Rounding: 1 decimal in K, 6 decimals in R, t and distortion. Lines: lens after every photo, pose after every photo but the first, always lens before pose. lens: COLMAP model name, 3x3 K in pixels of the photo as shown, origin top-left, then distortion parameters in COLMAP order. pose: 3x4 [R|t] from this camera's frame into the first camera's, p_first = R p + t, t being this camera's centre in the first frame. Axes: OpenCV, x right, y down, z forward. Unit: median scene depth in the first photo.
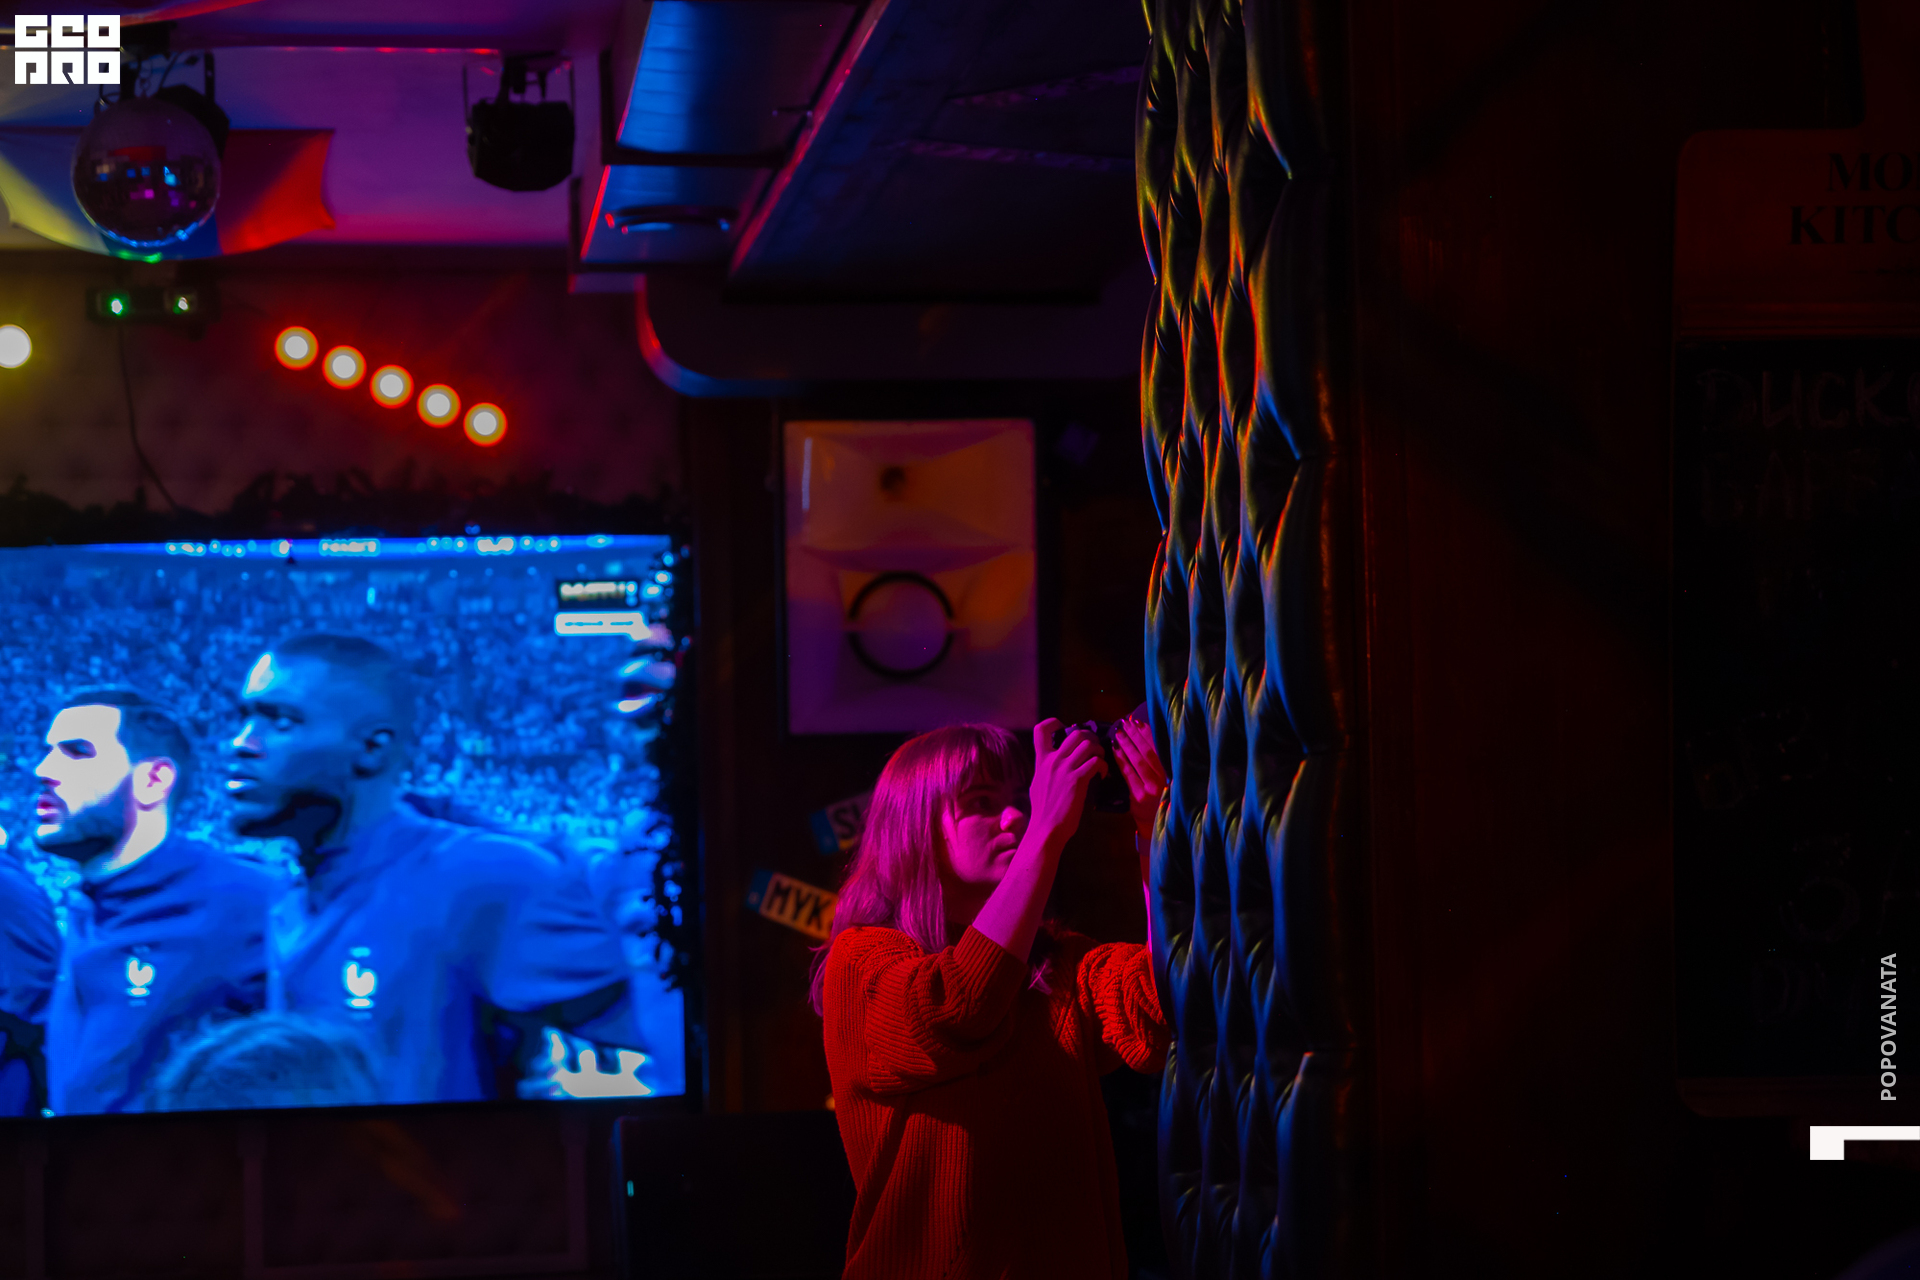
lens RADIAL K [[3897.6, 0, 959.7], [0, 3897.6, 639.2], [0, 0, 1]] dist [-0.028677, 0.000000]
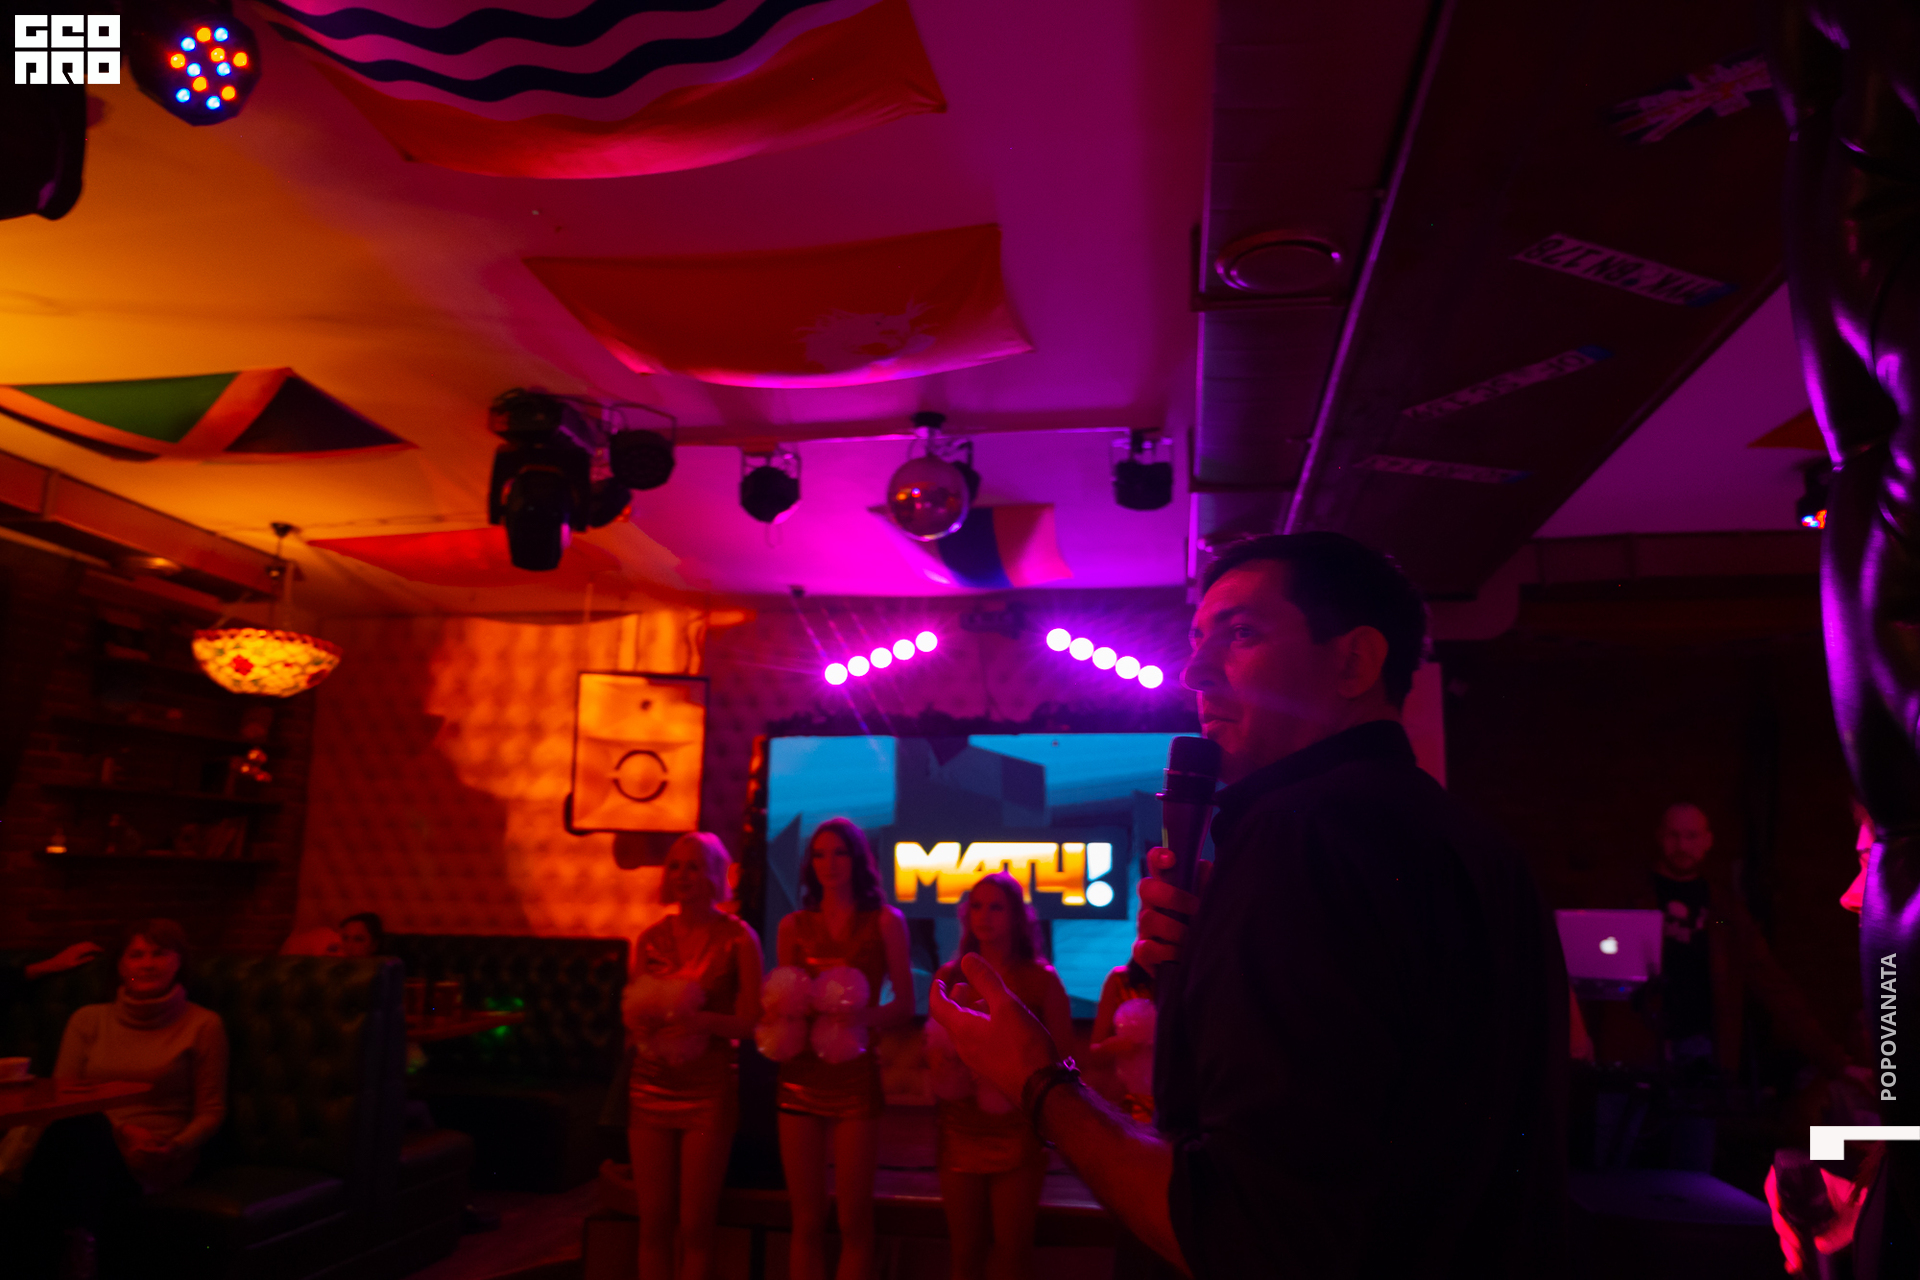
lens RADIAL K [[1384.2, 0, 959.3], [0, 1384.2, 640.0], [0, 0, 1]] dist [-0.012113, -0.001073]
pose [[0.957893, -0.022768, -0.286223, -0.010624], [-0.012146, 0.992746, -0.119618, 0.013691], [0.286870, 0.118058, 0.950667, 0.287786]]
